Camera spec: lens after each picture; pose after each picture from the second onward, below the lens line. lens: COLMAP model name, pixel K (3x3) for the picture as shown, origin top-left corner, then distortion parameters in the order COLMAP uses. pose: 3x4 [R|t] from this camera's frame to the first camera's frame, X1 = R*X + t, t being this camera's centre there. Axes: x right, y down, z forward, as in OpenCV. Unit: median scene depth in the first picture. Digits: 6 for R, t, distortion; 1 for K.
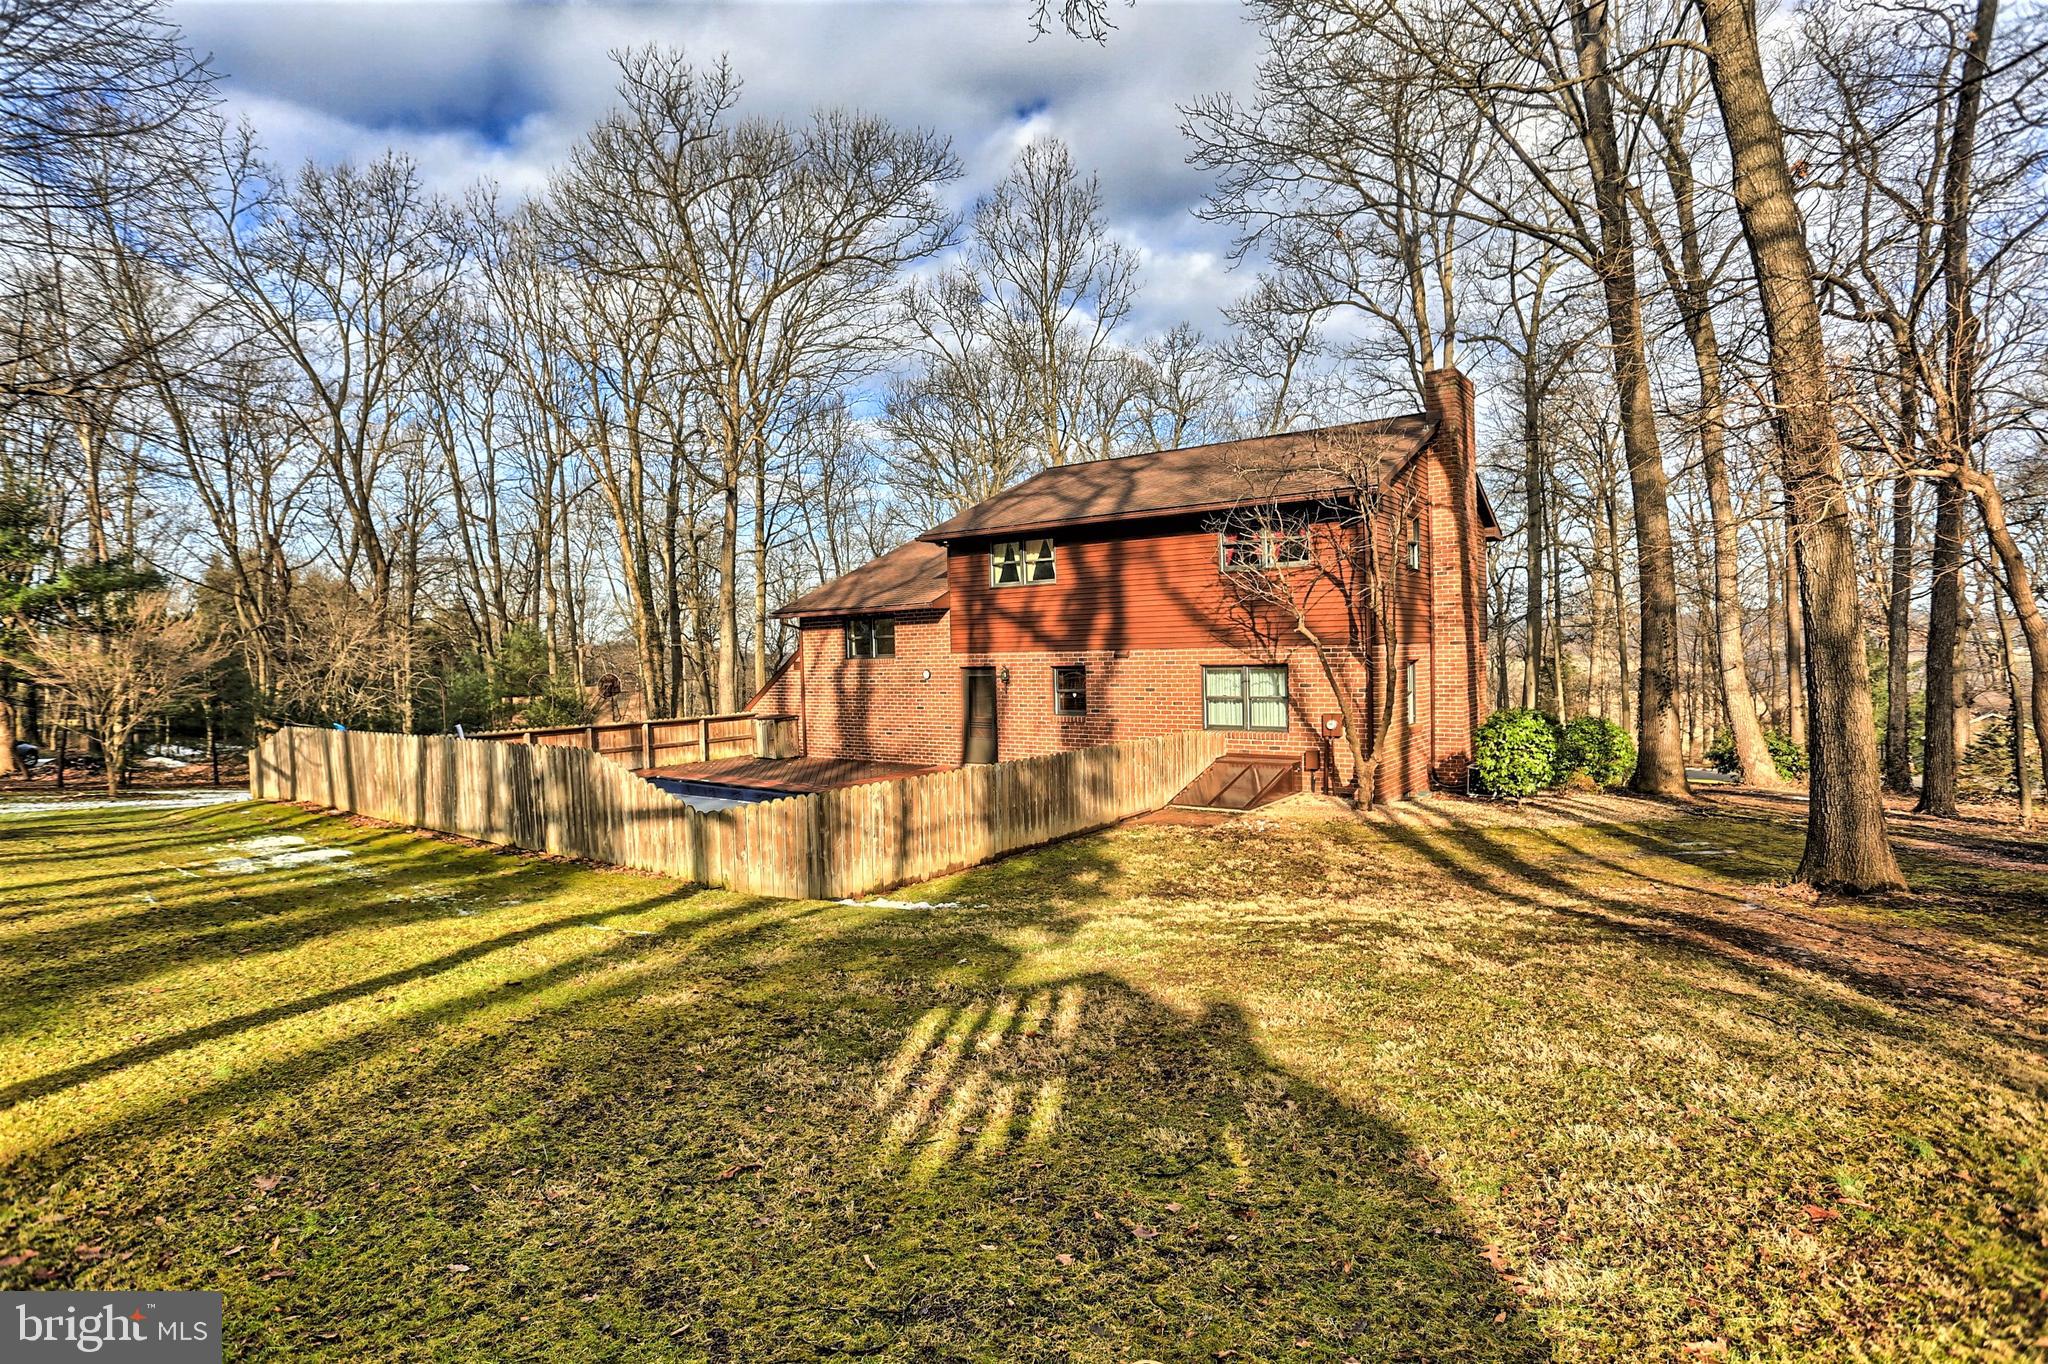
lens RADIAL K [[1005.4, 0, 1024.0], [0, 1005.4, 682.0], [0, 0, 1]] dist [-0.016401, 0.000569]
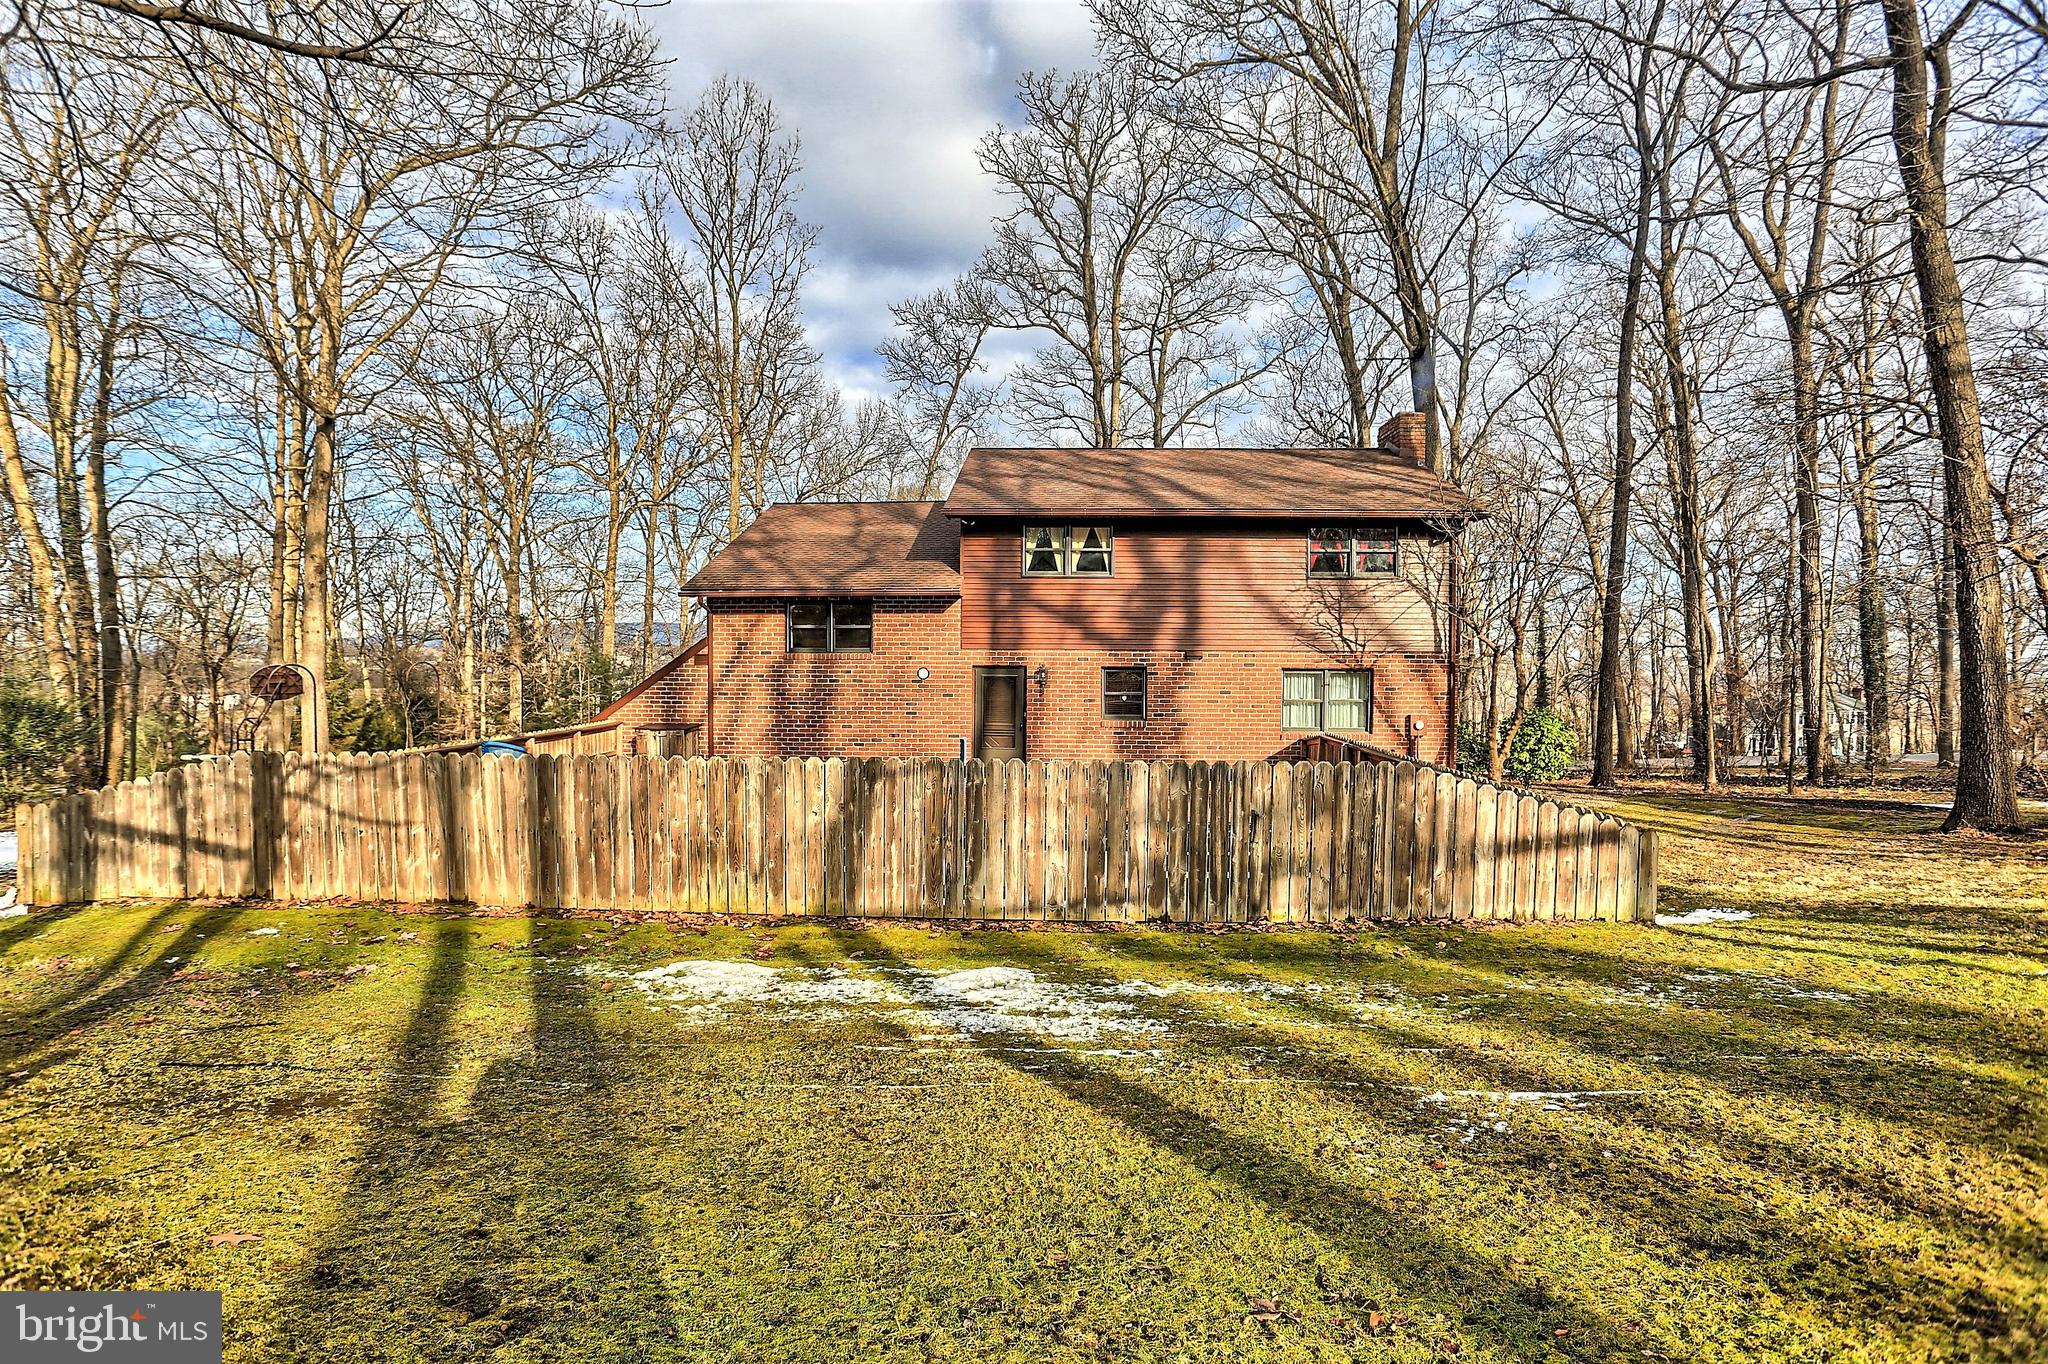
lens RADIAL K [[1005.4, 0, 1024.0], [0, 1005.4, 682.0], [0, 0, 1]] dist [-0.016401, 0.000569]
pose [[0.811631, 0.013558, 0.584013, -0.553717], [-0.005573, 0.999865, -0.015467, 0.012363], [-0.584144, 0.009299, 0.811597, 0.295223]]
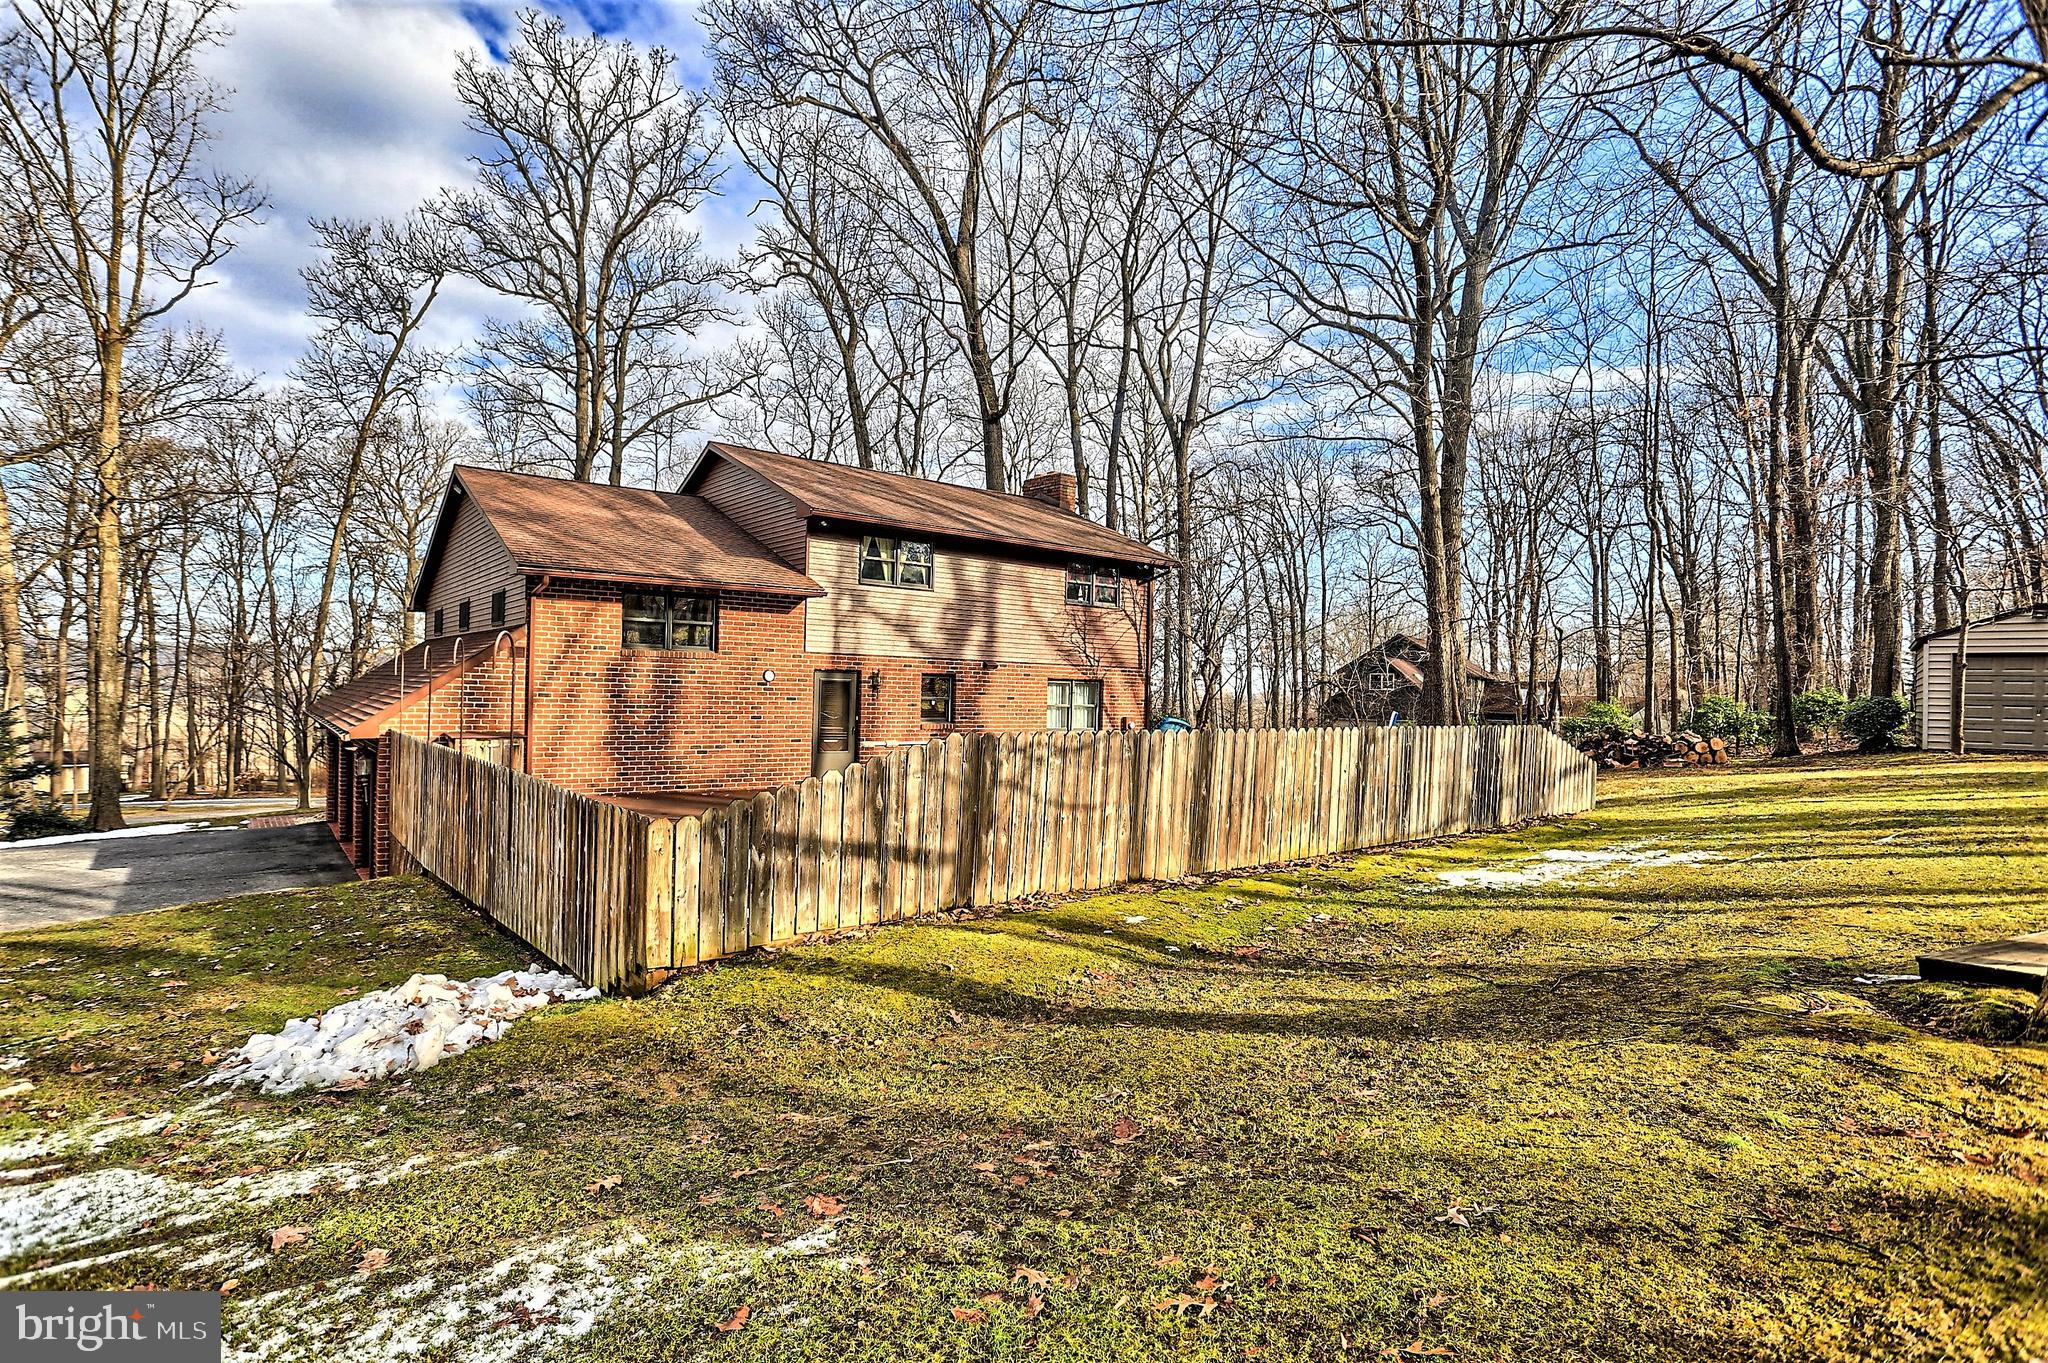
lens RADIAL K [[982.3, 0, 1024.3], [0, 982.3, 716.6], [0, 0, 1]] dist [-0.026868, -0.000088]
pose [[0.232291, 0.003155, 0.972641, -0.861496], [0.002920, 0.999988, -0.003940, 0.029607], [-0.972642, 0.003755, 0.232279, 0.669956]]
